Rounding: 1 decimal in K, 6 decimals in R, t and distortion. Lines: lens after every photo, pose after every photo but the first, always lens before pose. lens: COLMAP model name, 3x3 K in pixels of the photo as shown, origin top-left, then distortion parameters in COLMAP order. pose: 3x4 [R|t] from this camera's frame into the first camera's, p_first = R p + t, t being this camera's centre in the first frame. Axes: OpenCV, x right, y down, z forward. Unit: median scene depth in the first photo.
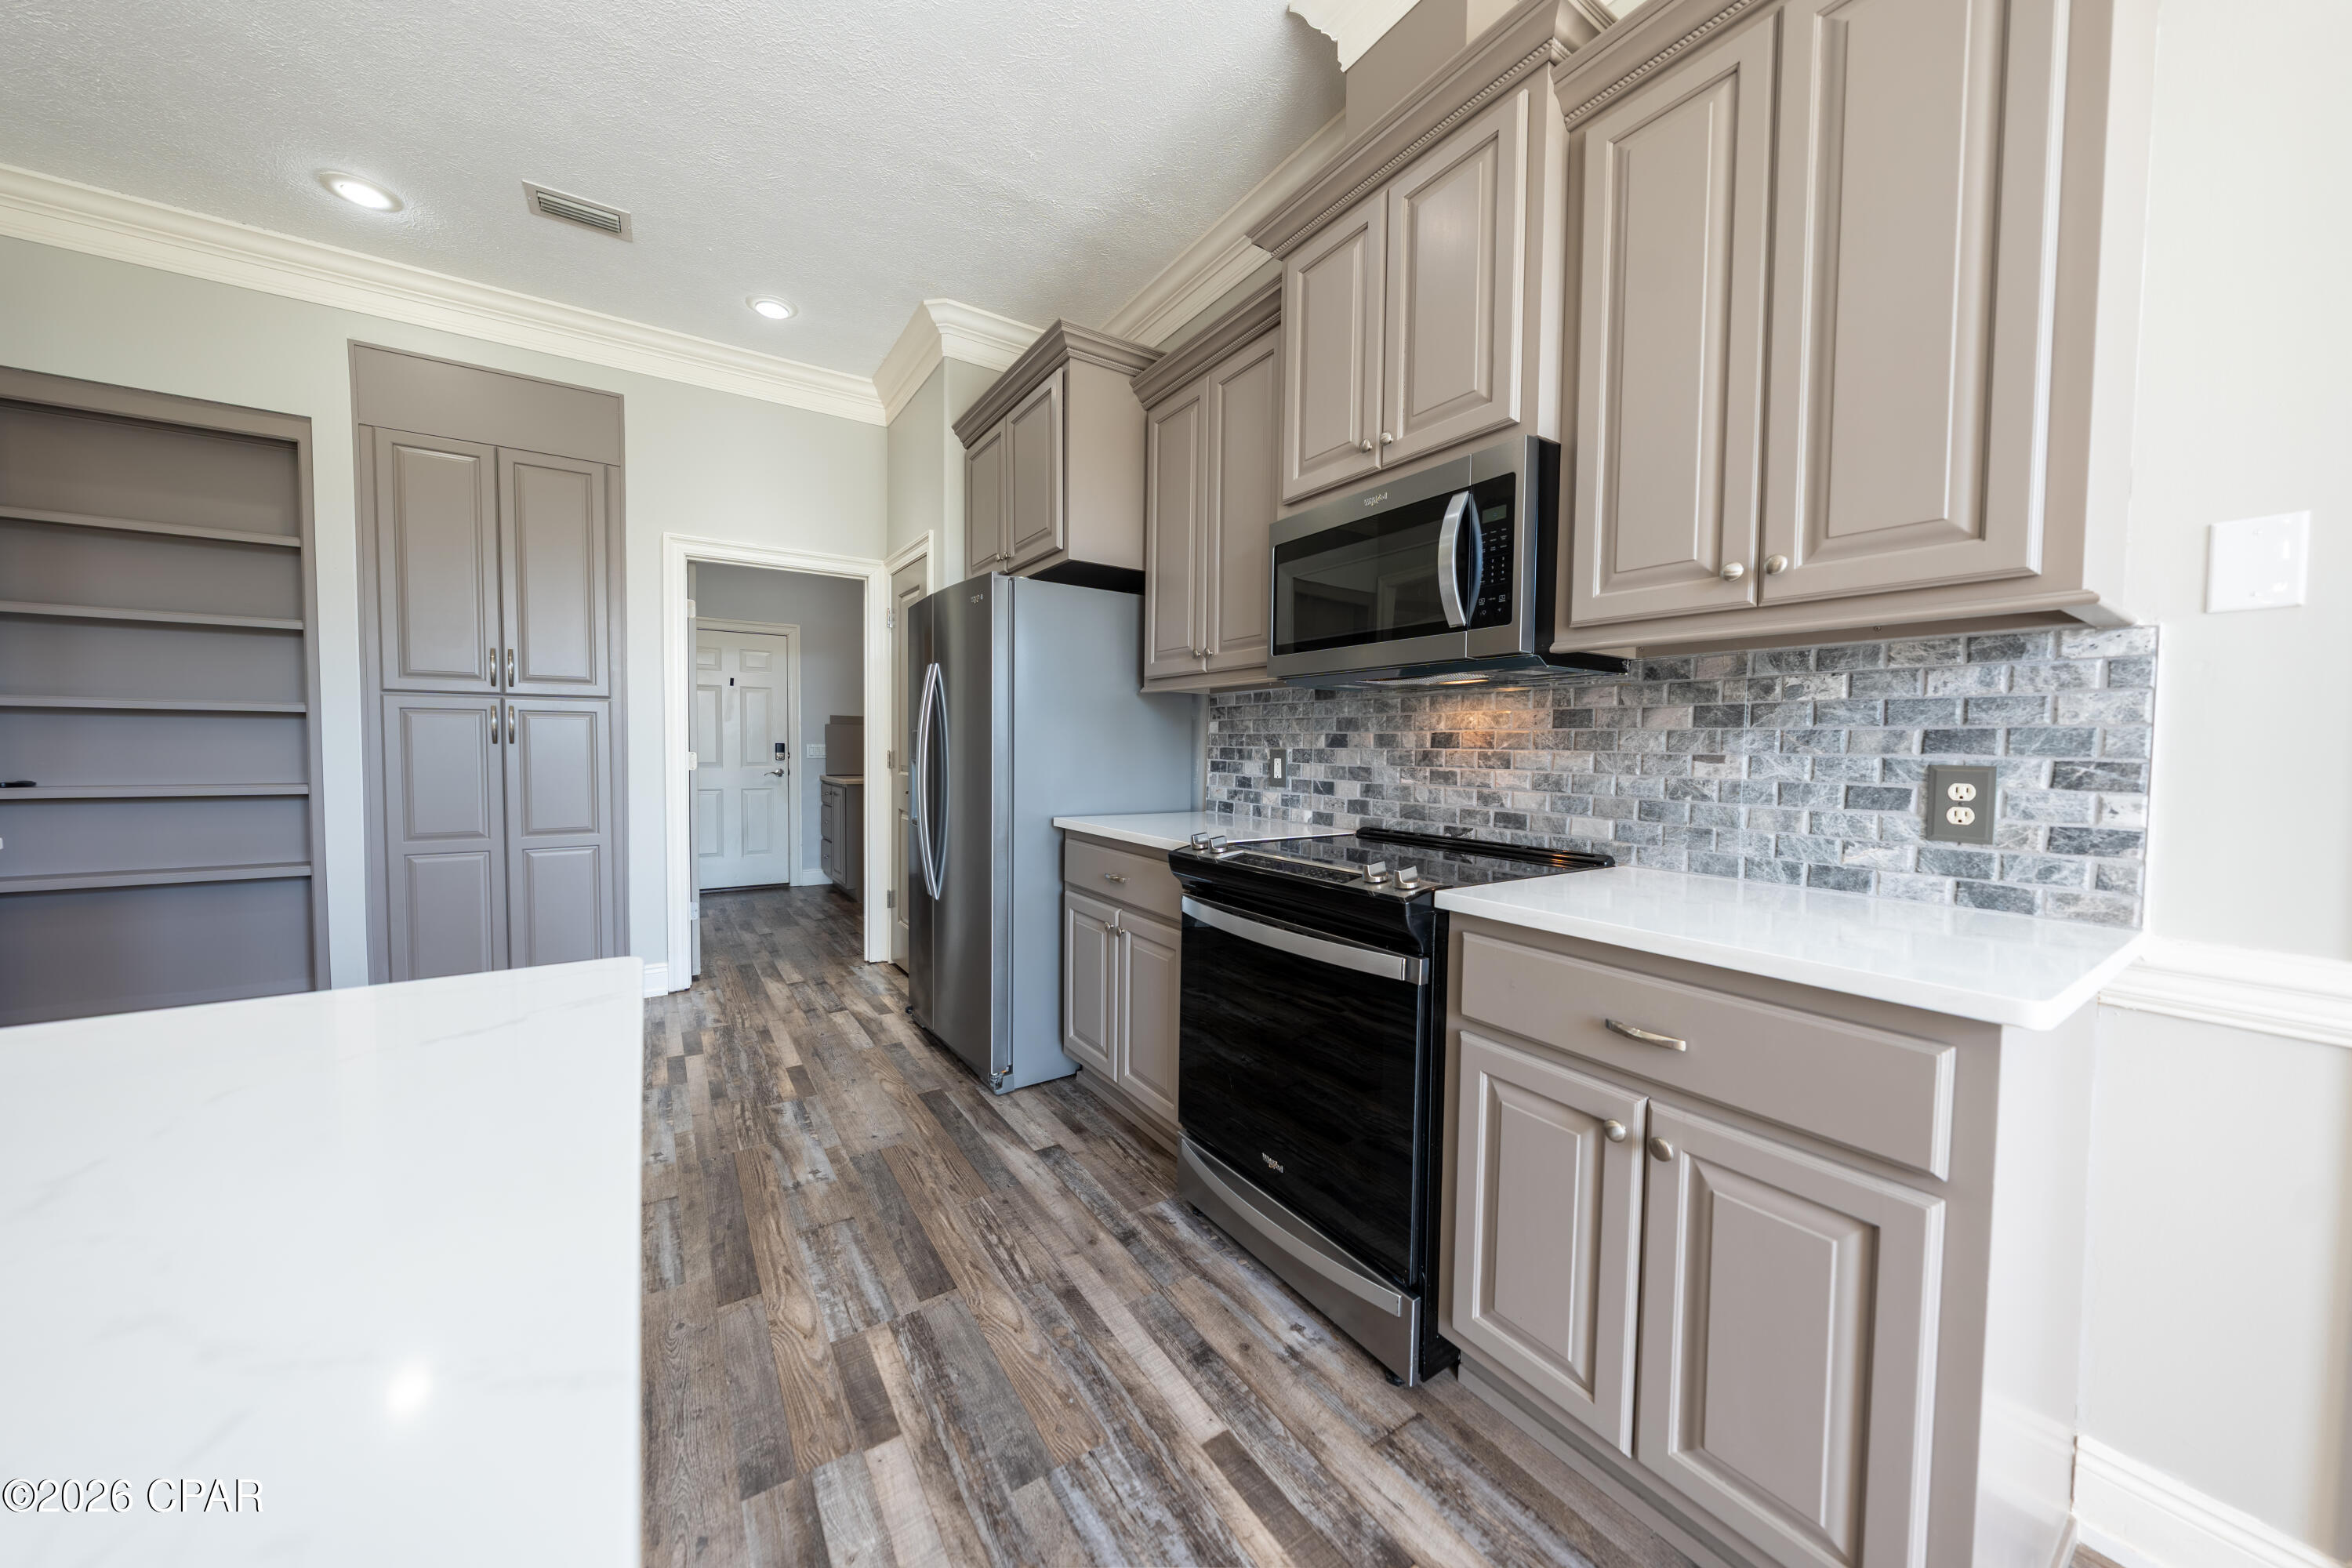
lens RADIAL K [[793.6, 0, 1177.4], [0, 793.6, 782.0], [0, 0, 1]] dist [-0.000524, -0.000107]
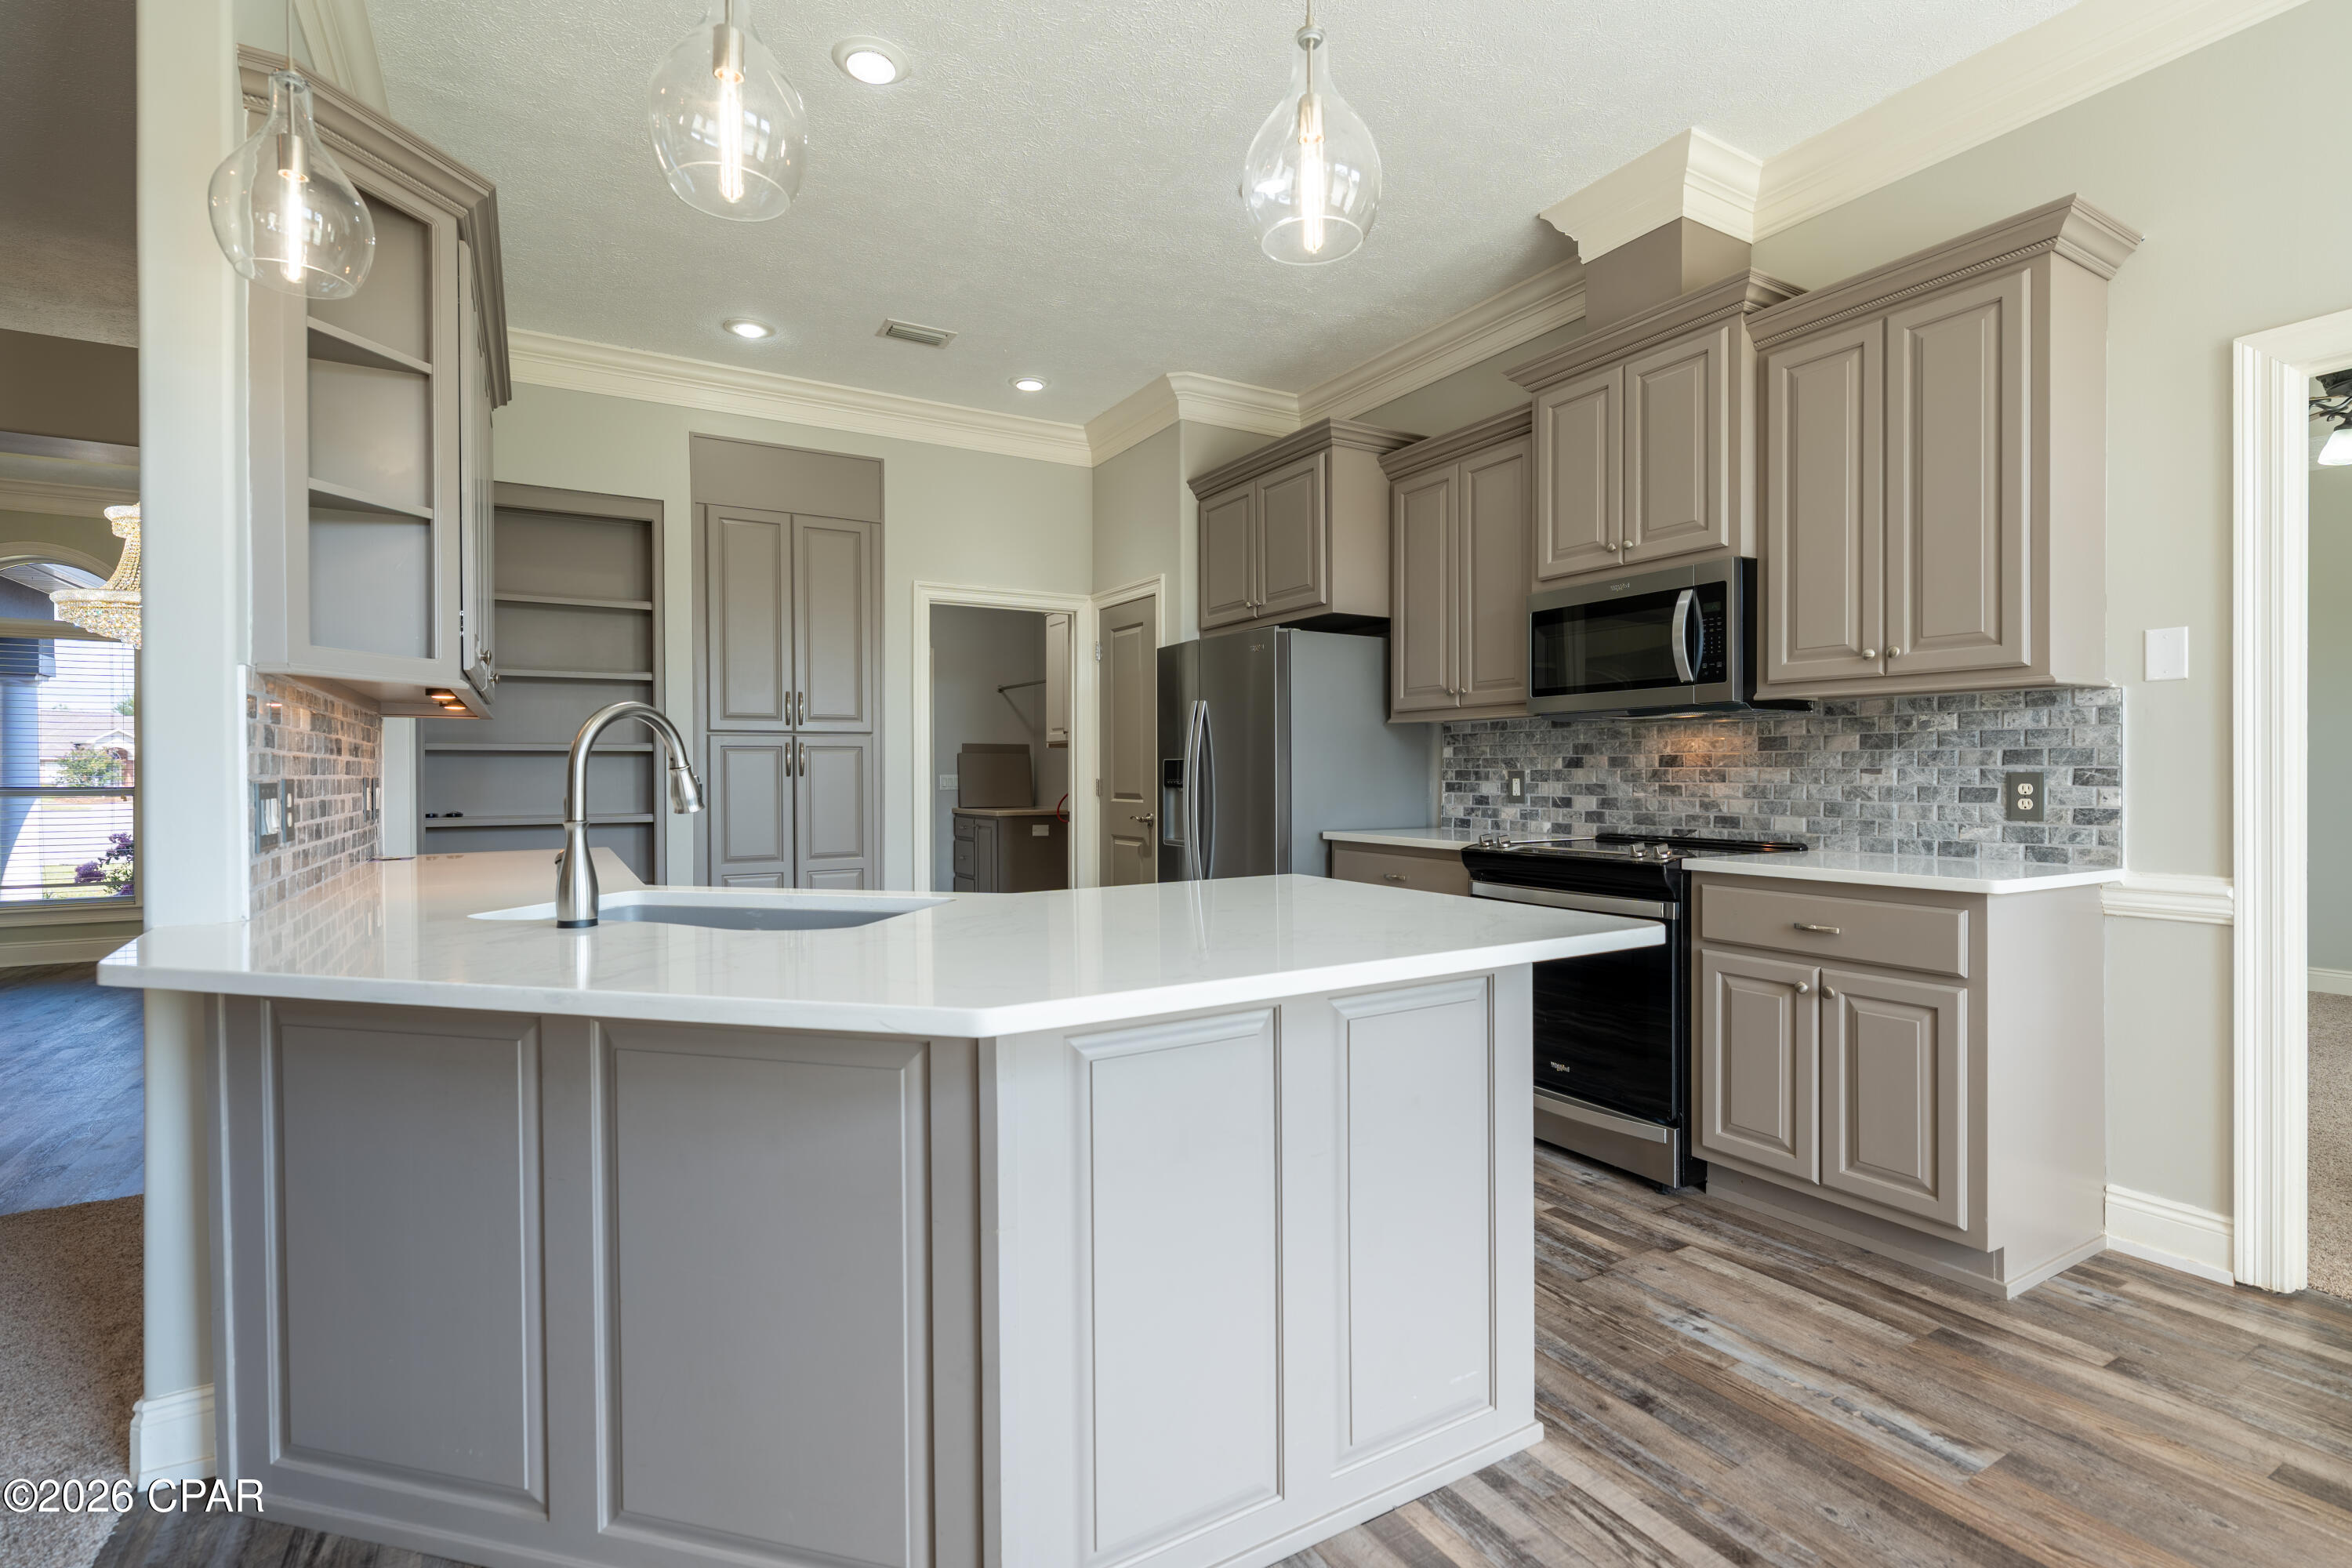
lens RADIAL K [[1088.4, 0, 1176.0], [0, 1088.4, 784.0], [0, 0, 1]] dist [0.007680, 0.000031]
pose [[0.998457, -0.014139, -0.053699, -0.402362], [0.012224, 0.999283, -0.035828, 0.041308], [0.054167, 0.035116, 0.997914, -0.871938]]
